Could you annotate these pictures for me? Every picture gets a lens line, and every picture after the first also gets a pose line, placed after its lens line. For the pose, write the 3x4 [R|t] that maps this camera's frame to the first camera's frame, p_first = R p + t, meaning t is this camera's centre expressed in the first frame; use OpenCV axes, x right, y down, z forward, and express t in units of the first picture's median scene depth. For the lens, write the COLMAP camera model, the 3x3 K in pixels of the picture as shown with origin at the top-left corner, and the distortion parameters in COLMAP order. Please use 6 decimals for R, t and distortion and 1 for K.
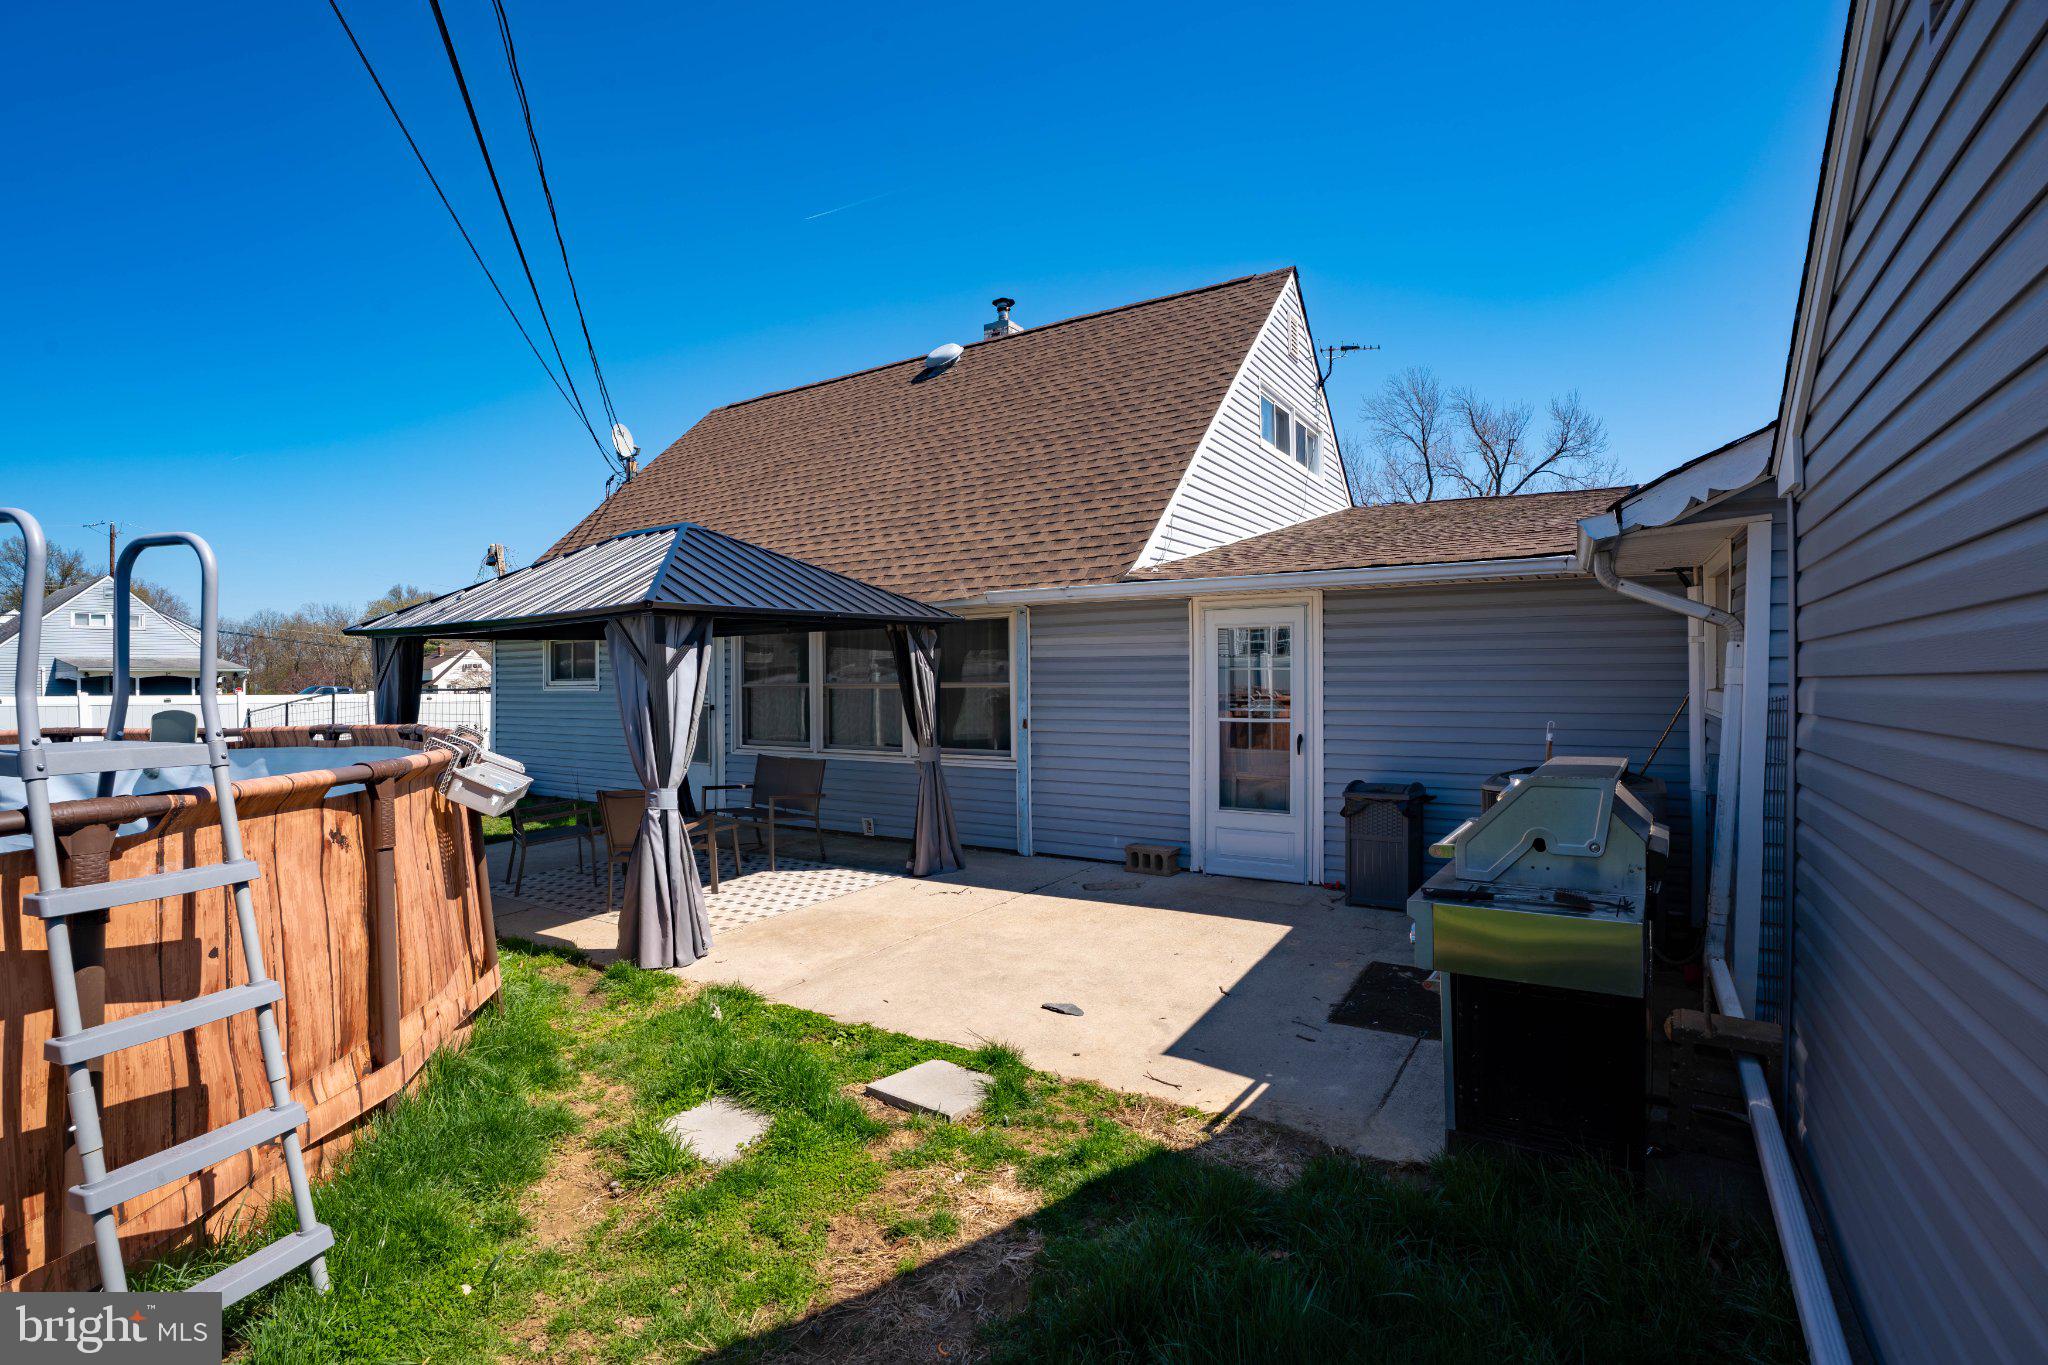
lens RADIAL K [[942.8, 0, 1025.7], [0, 942.8, 689.9], [0, 0, 1]] dist [-0.049568, 0.006632]
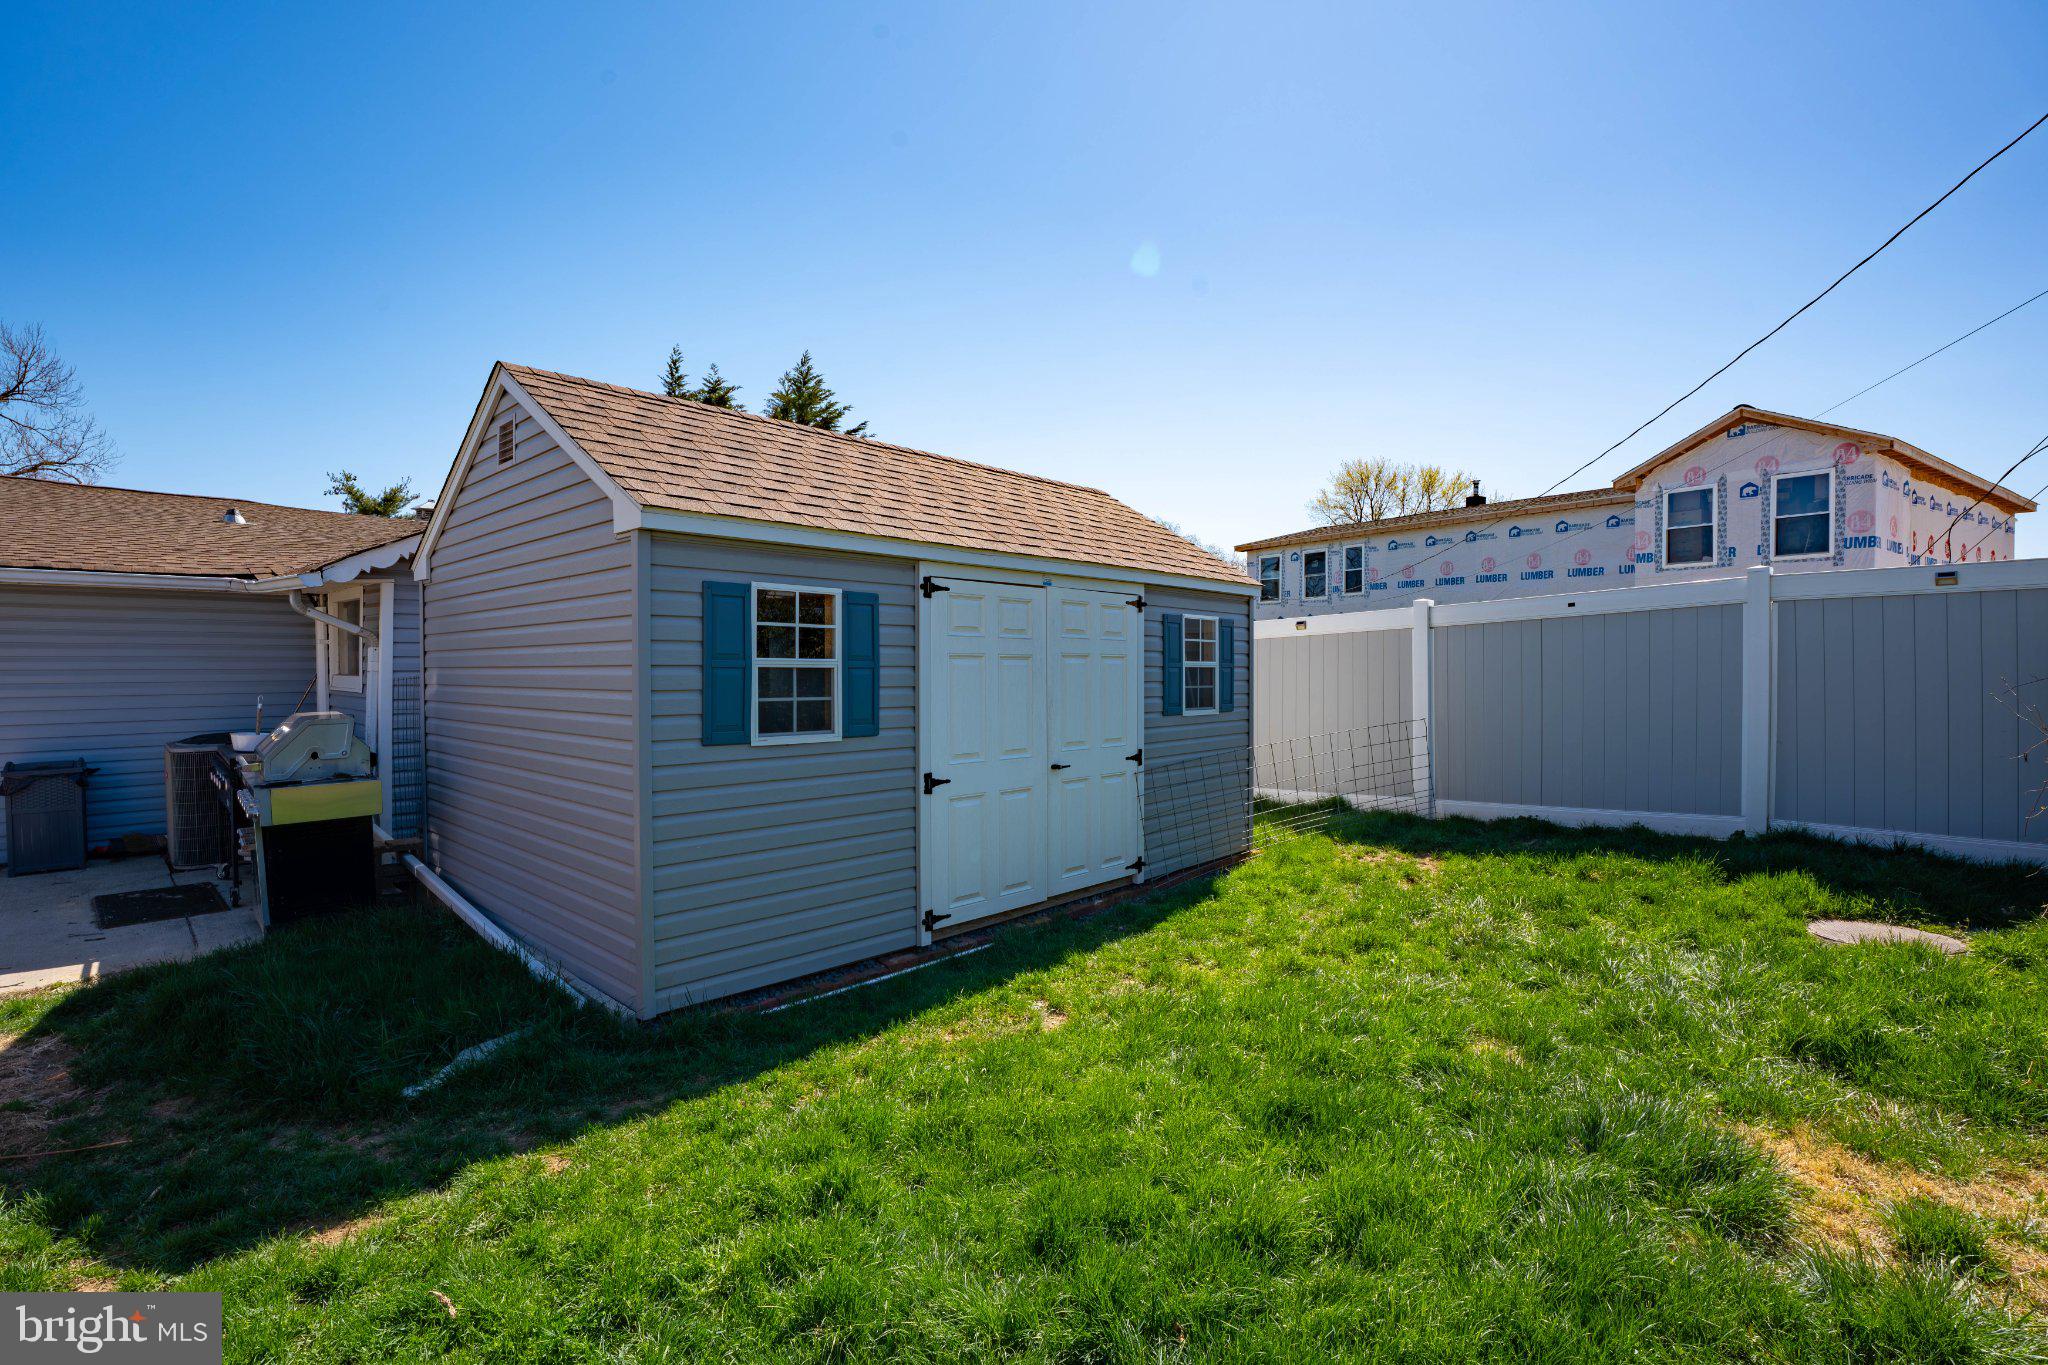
lens RADIAL K [[942.8, 0, 1021.8], [0, 942.8, 681.8], [0, 0, 1]] dist [-0.049568, 0.006632]
pose [[0.183675, -0.016561, 0.982847, -0.567185], [0.010425, 0.999835, 0.014899, 0.001388], [-0.982932, 0.007510, 0.183818, -0.428171]]
